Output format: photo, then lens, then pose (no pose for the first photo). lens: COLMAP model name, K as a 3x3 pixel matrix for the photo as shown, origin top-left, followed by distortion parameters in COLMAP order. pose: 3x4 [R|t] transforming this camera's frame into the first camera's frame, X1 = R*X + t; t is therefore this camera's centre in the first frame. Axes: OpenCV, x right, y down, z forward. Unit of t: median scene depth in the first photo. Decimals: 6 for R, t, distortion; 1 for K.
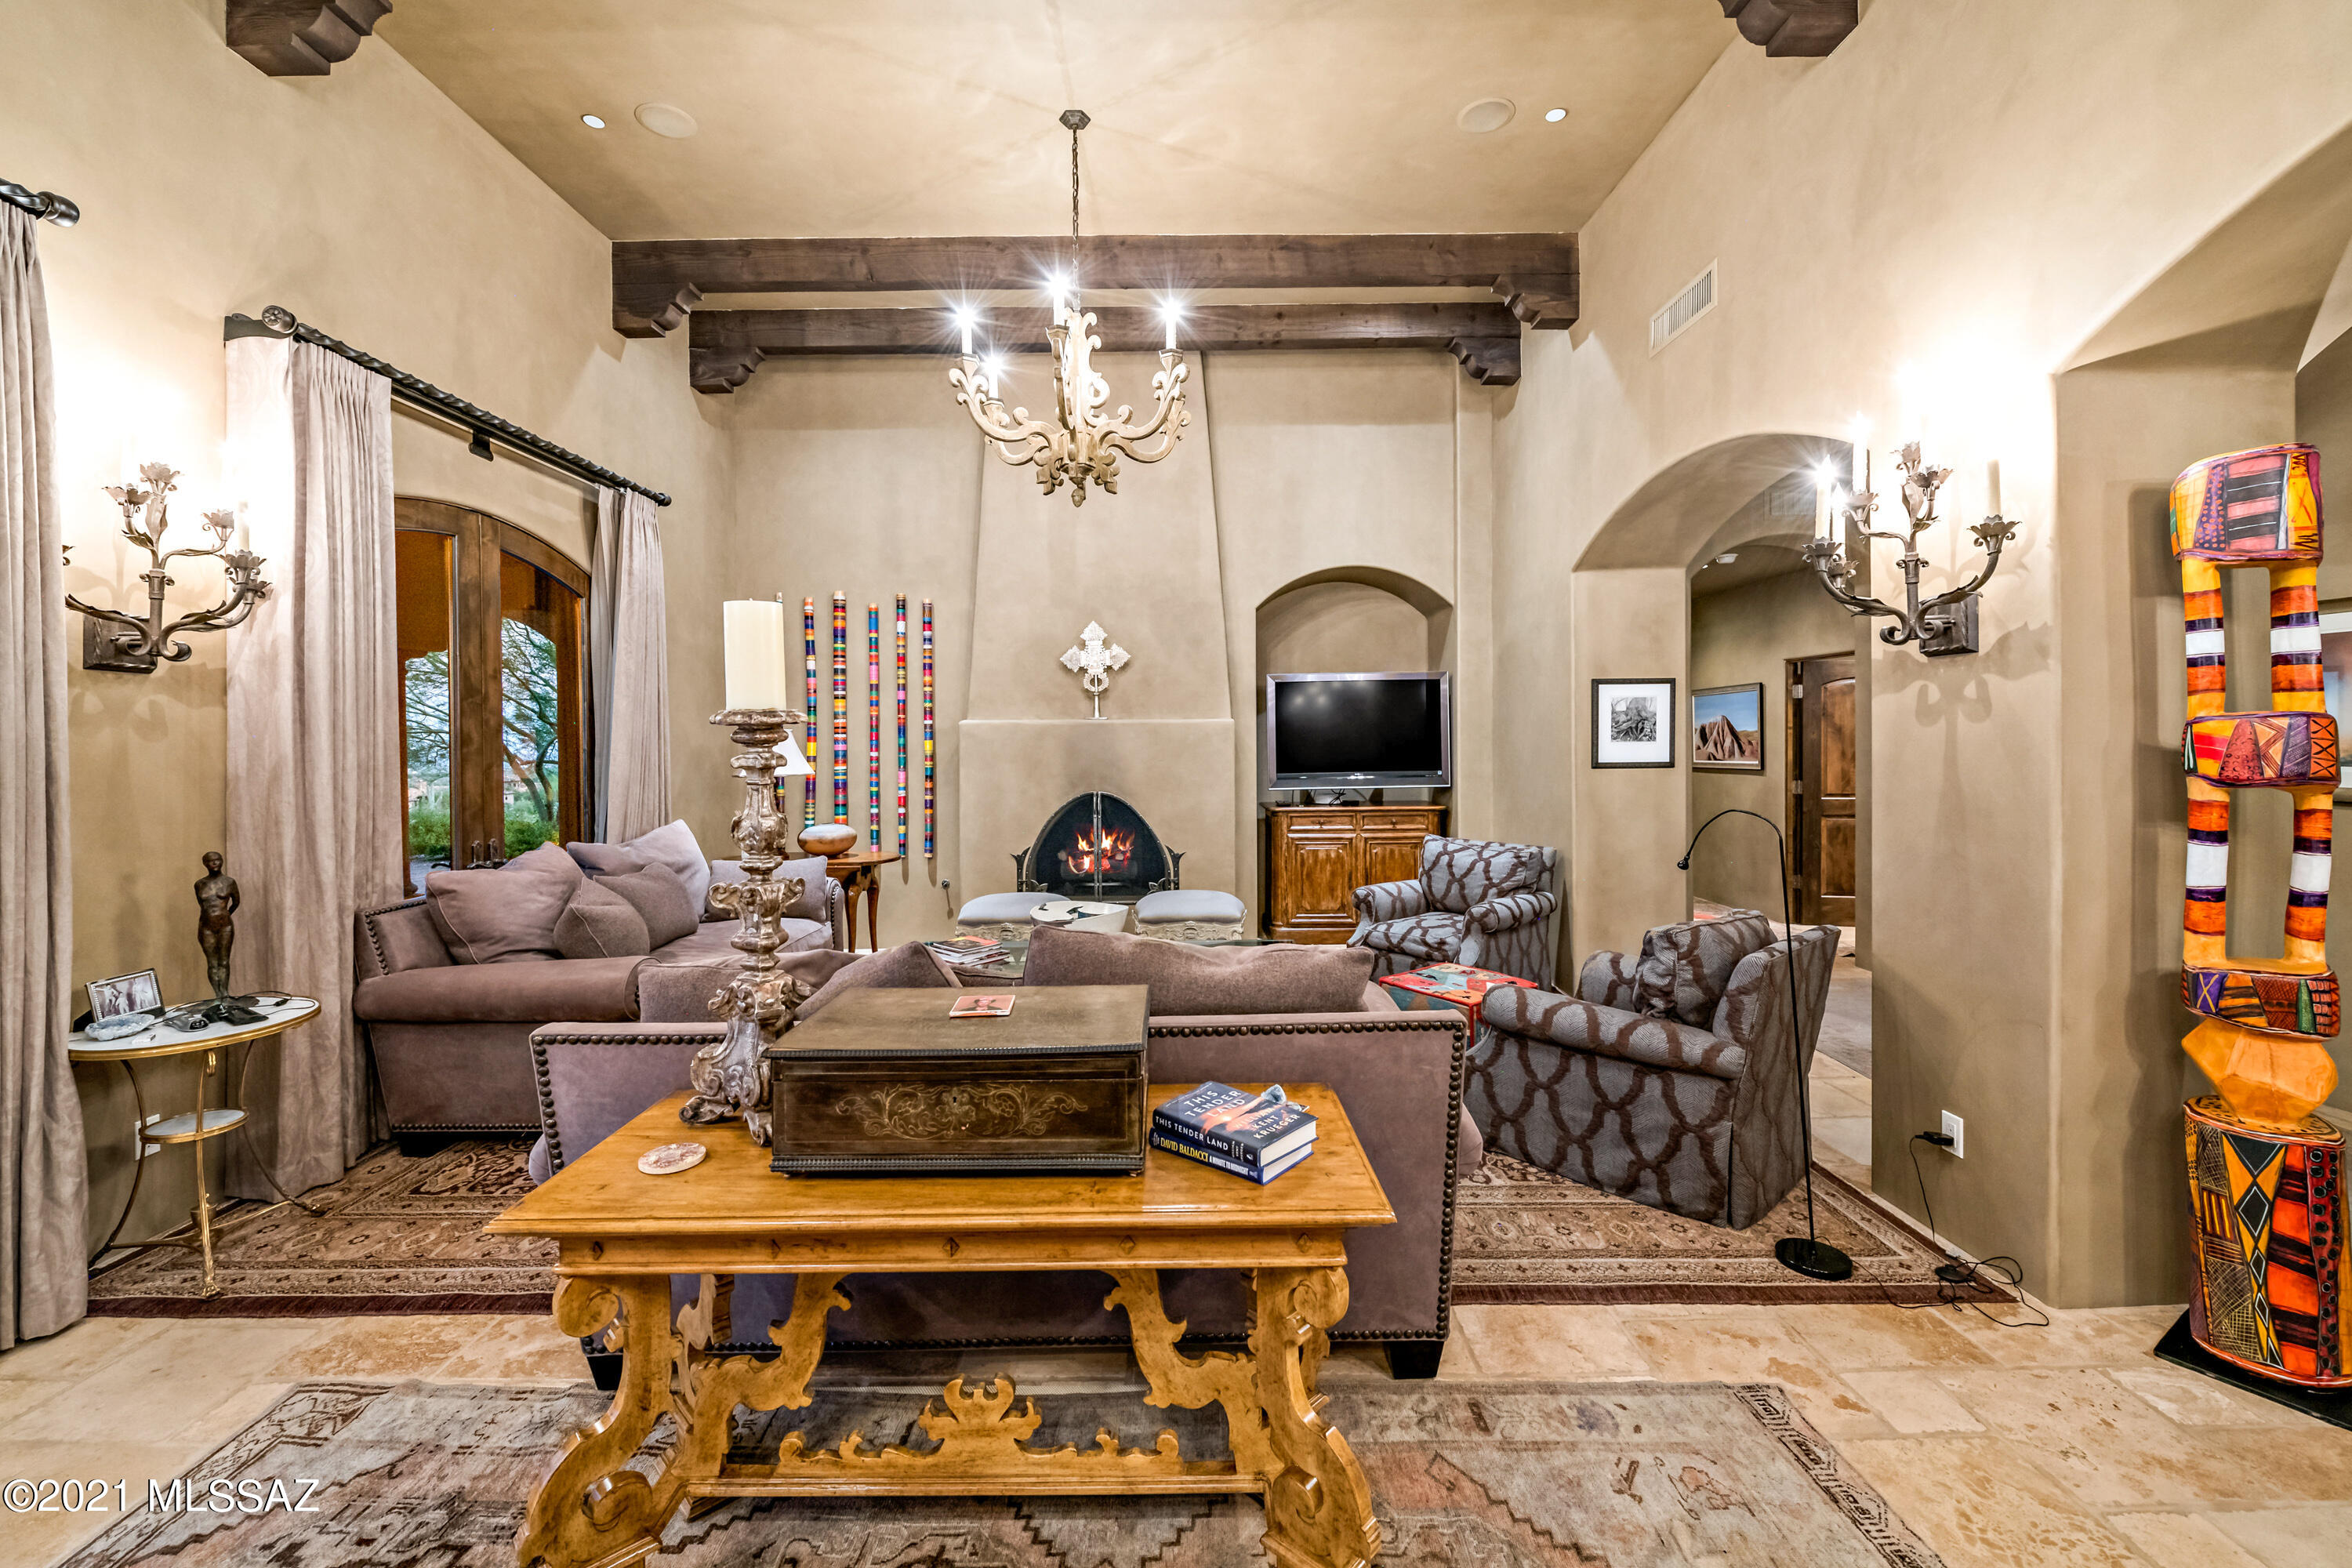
lens RADIAL K [[969.5, 0, 1187.2], [0, 969.5, 746.6], [0, 0, 1]] dist [0.000032, -0.001874]
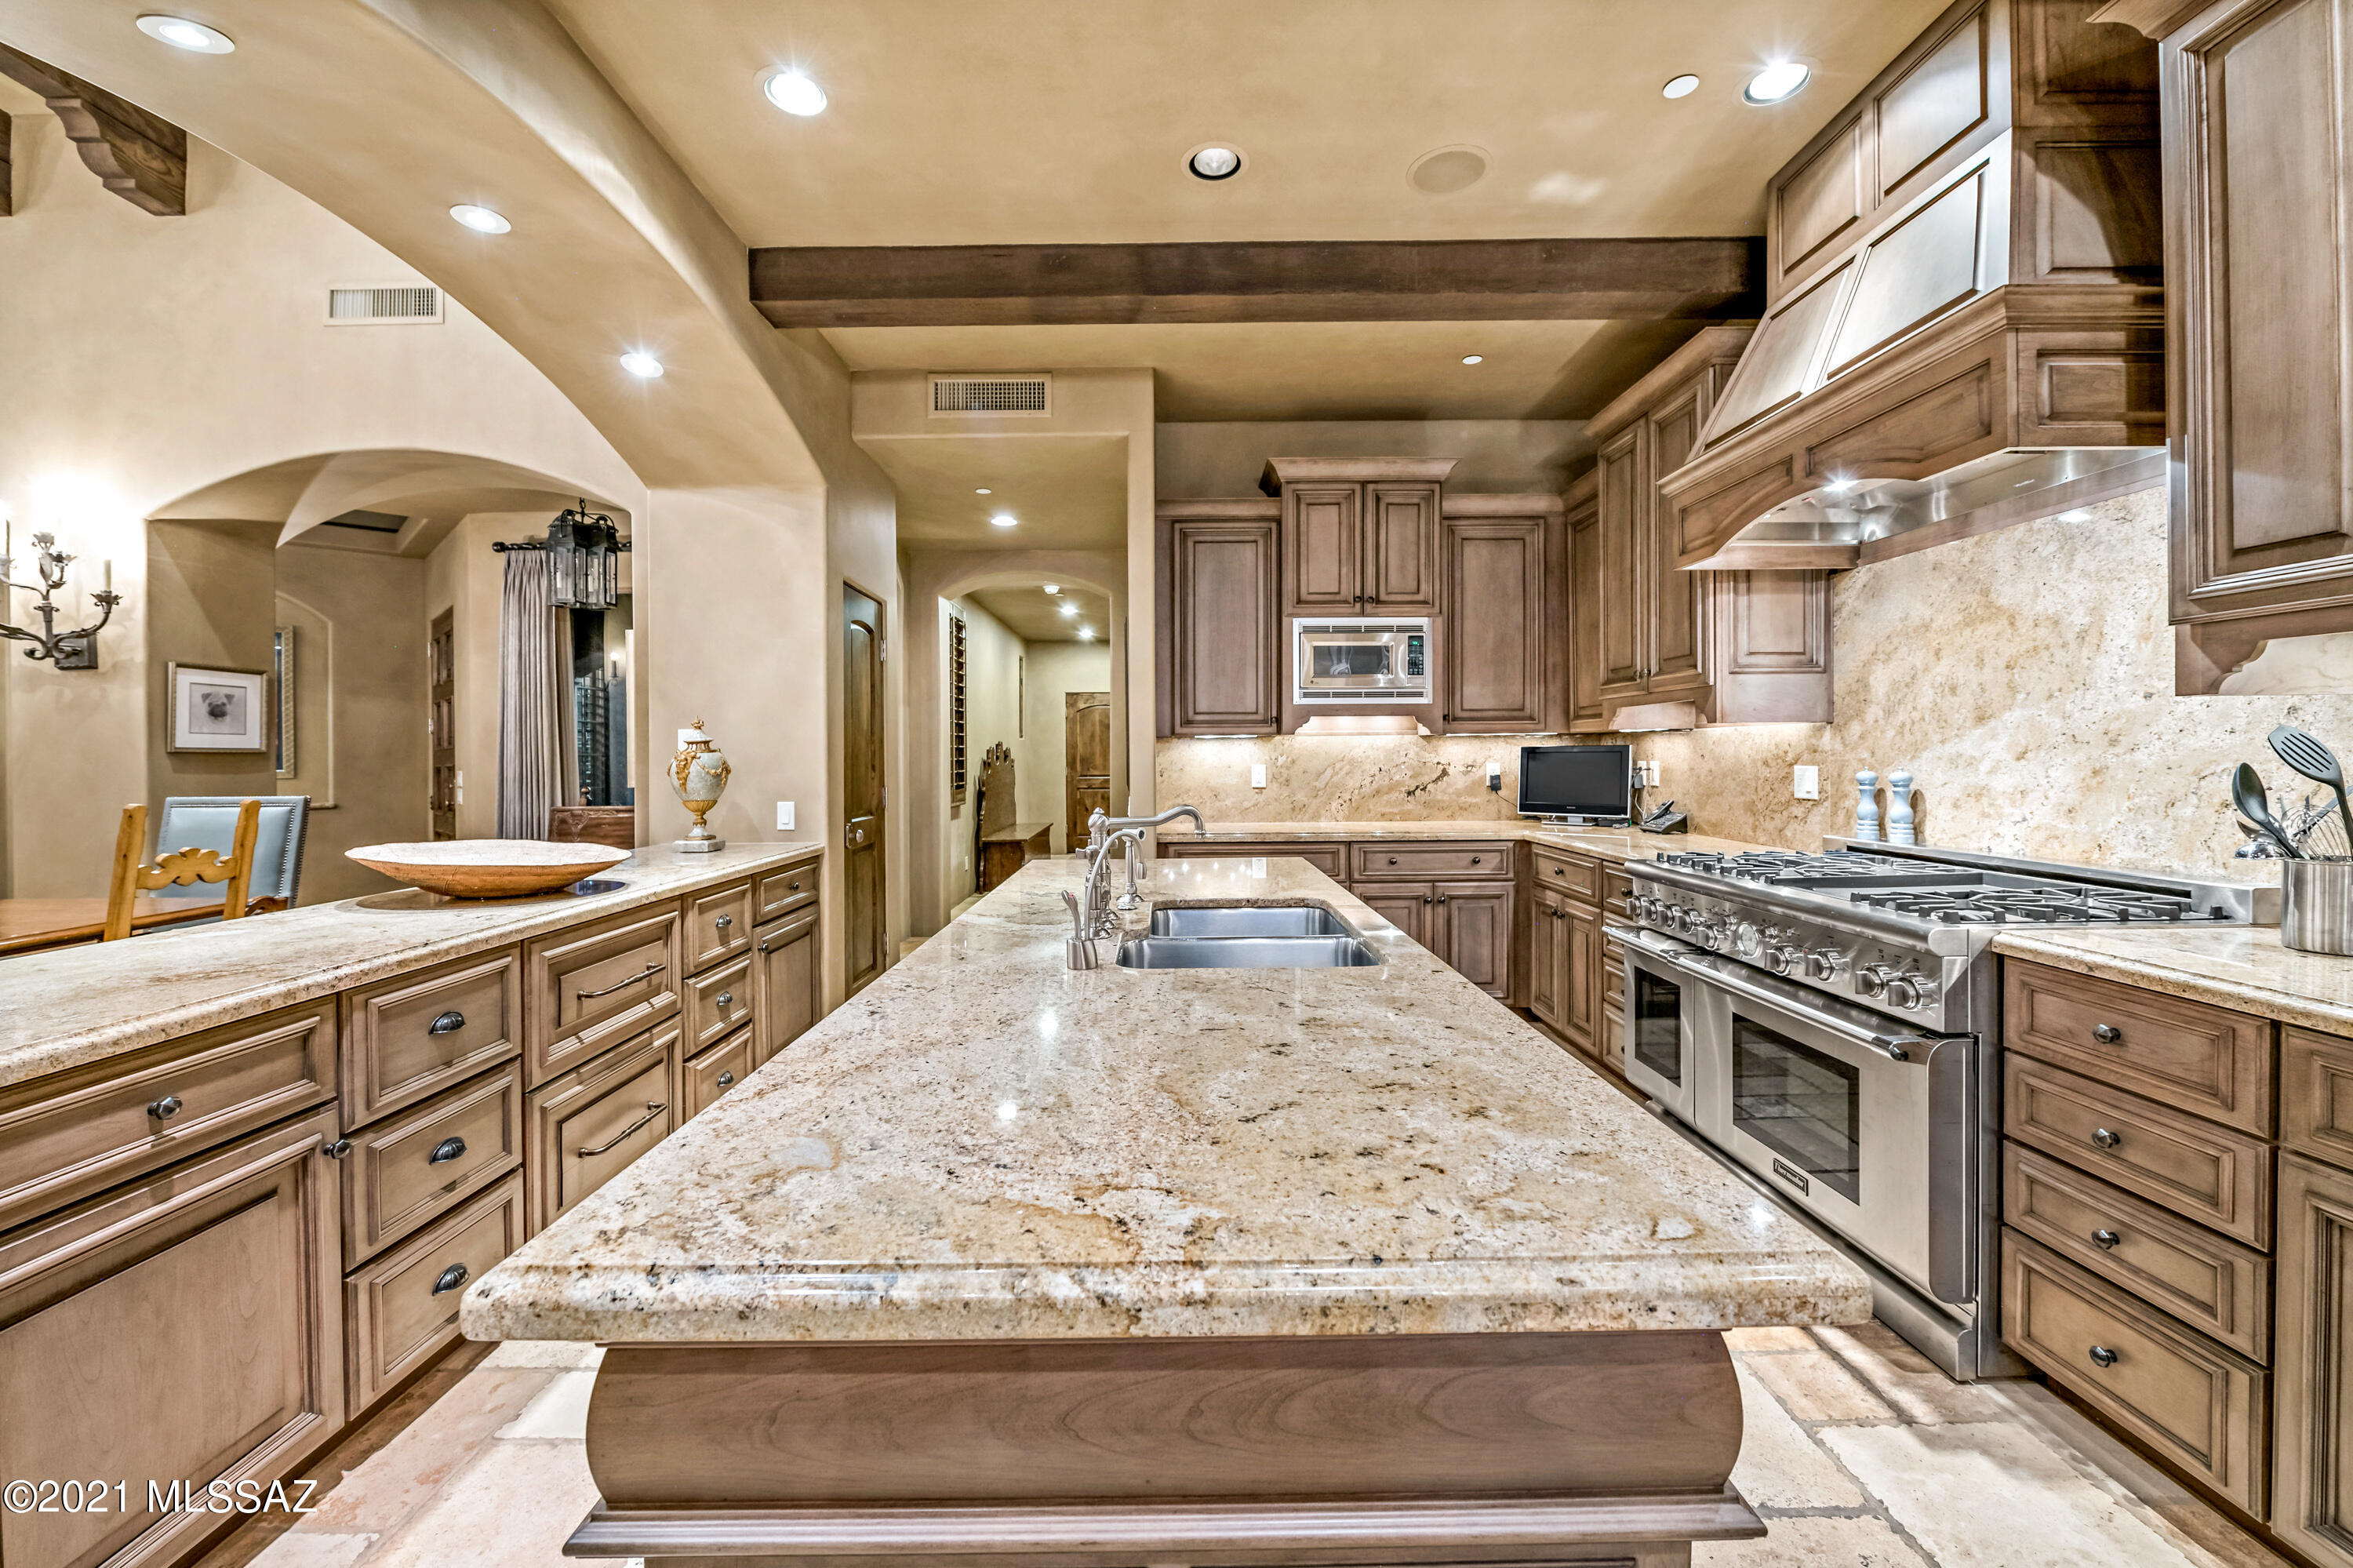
lens RADIAL K [[970.0, 0, 1188.4], [0, 970.0, 788.4], [0, 0, 1]] dist [0.000032, -0.001874]
pose [[0.001180, 0.001004, 0.999999, -0.292643], [0.025784, 0.999667, -0.001034, 0.054057], [-0.999667, 0.025785, 0.001154, -0.301711]]
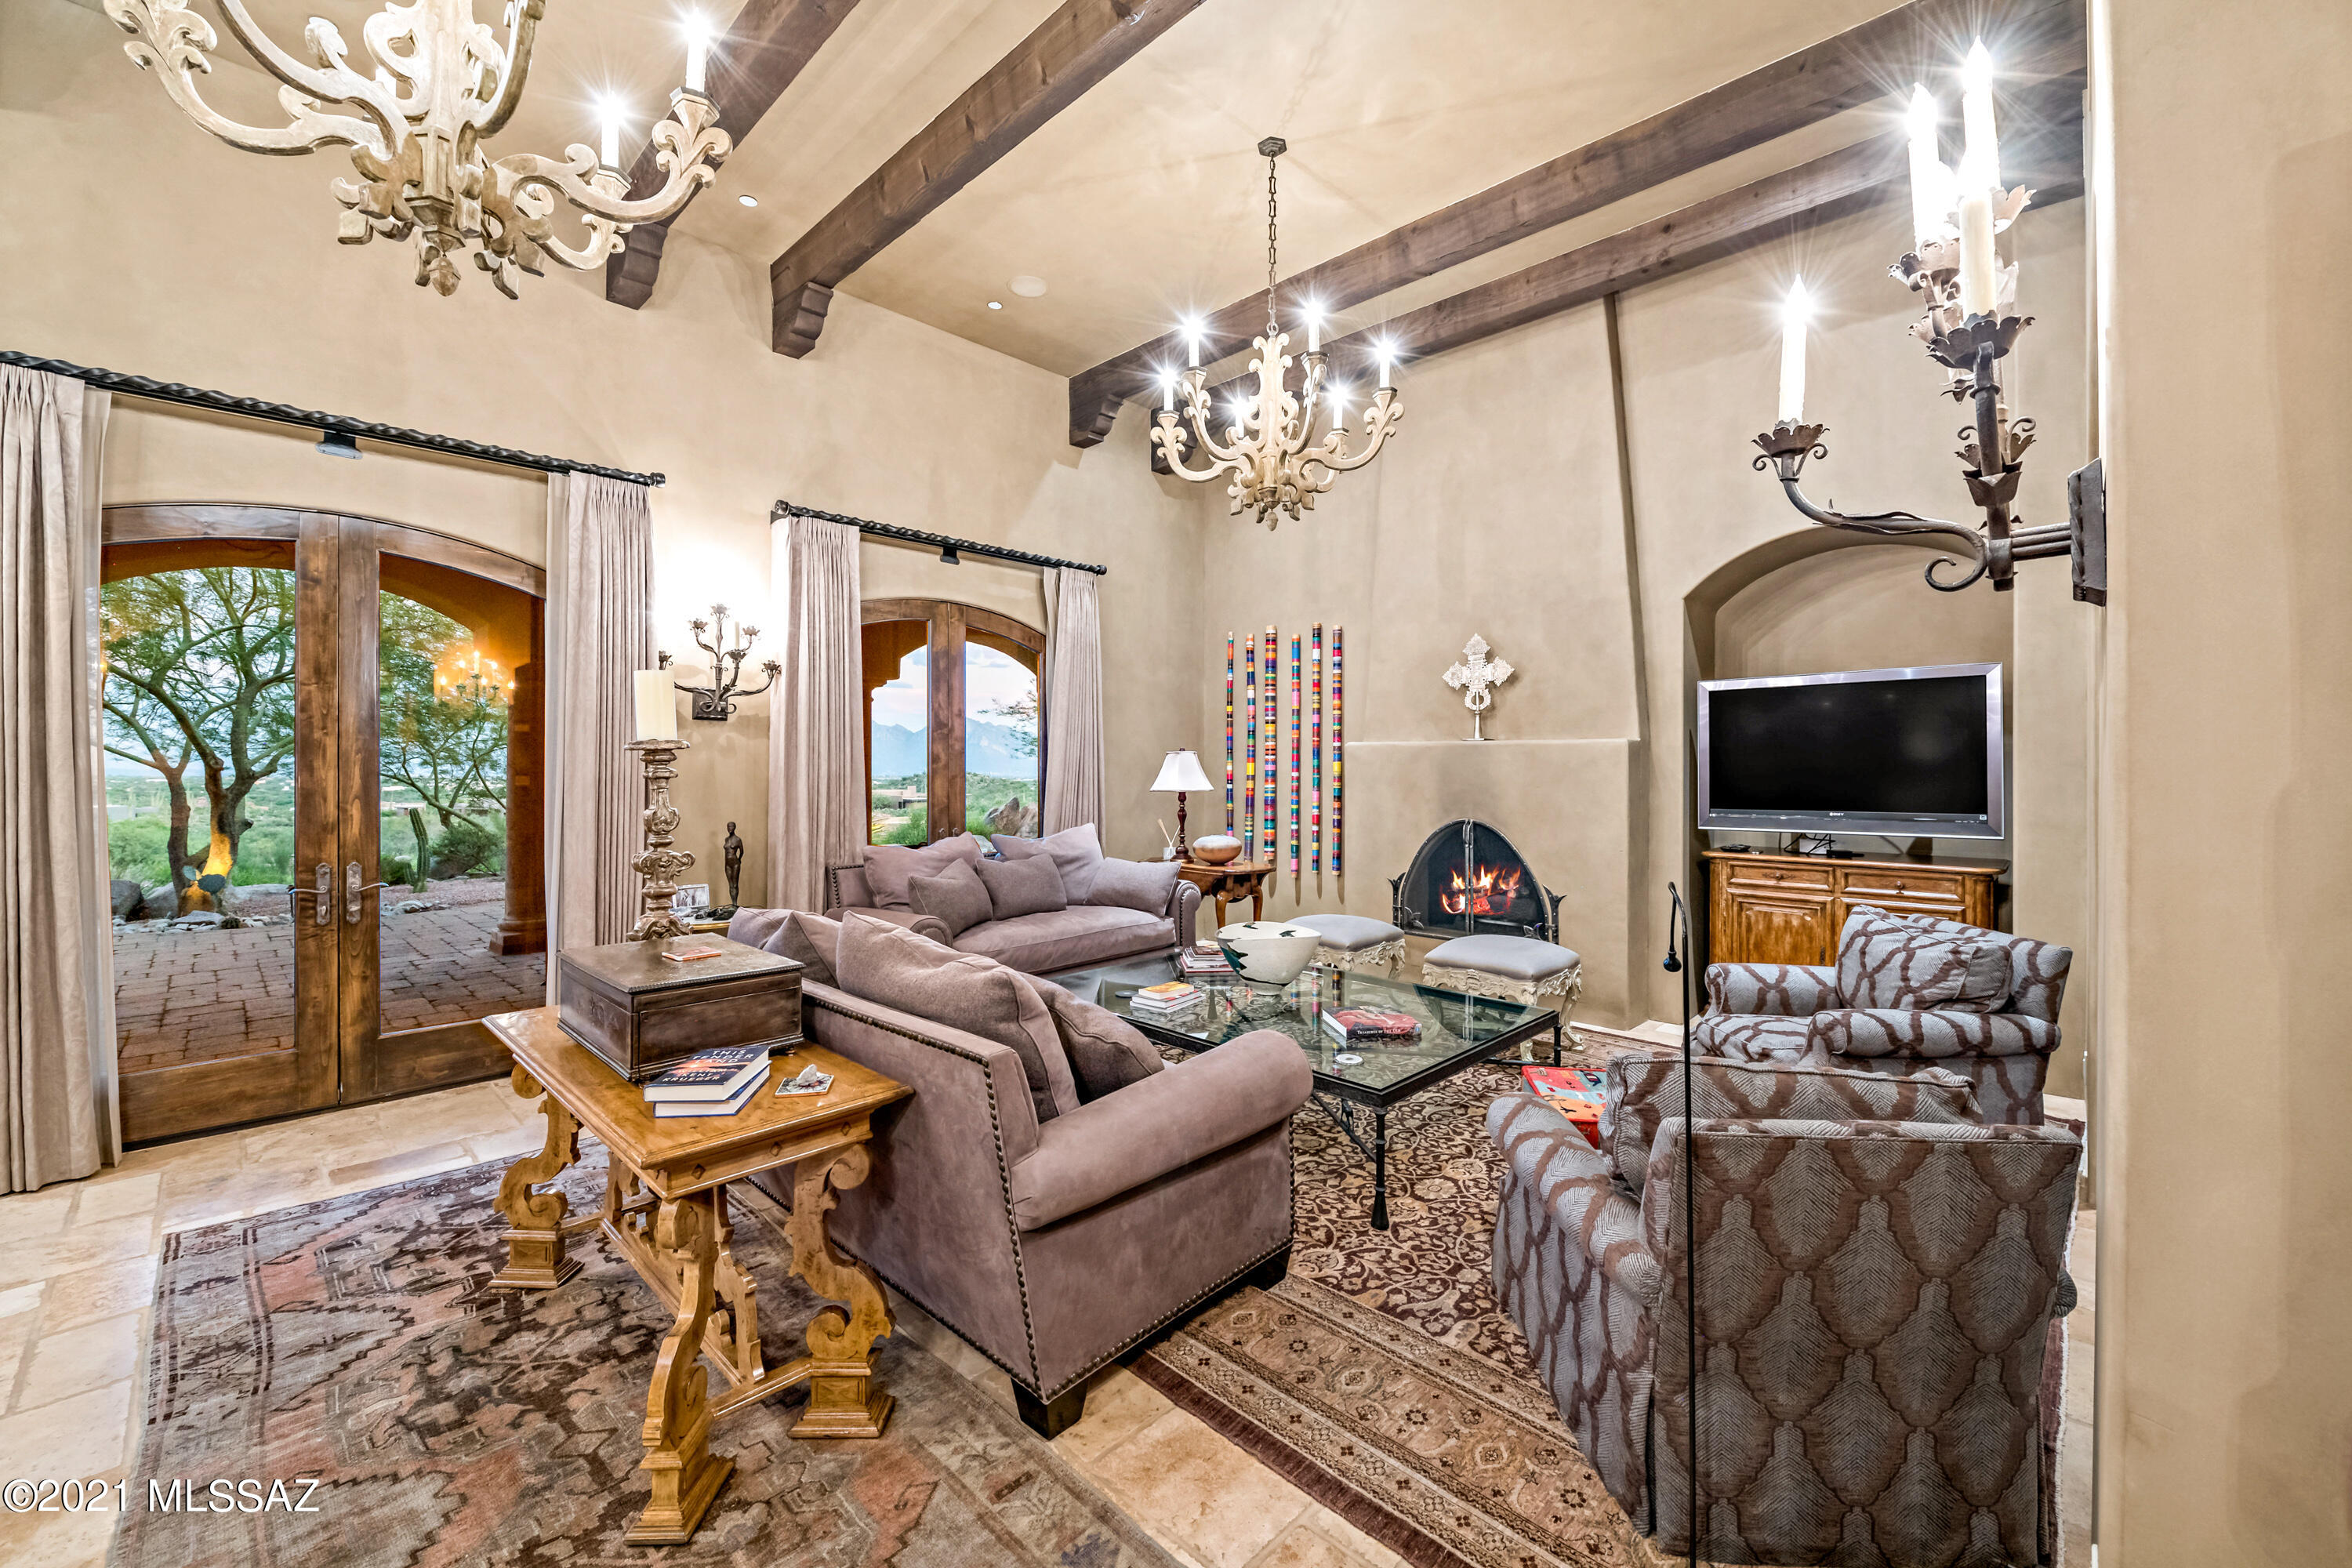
lens RADIAL K [[969.5, 0, 1156.3], [0, 969.5, 761.2], [0, 0, 1]] dist [0.000032, -0.001874]
pose [[0.697892, 0.007793, -0.716160, 0.431729], [-0.012748, 0.999918, -0.001542, -0.004191], [0.716089, 0.010206, 0.697934, 0.177526]]
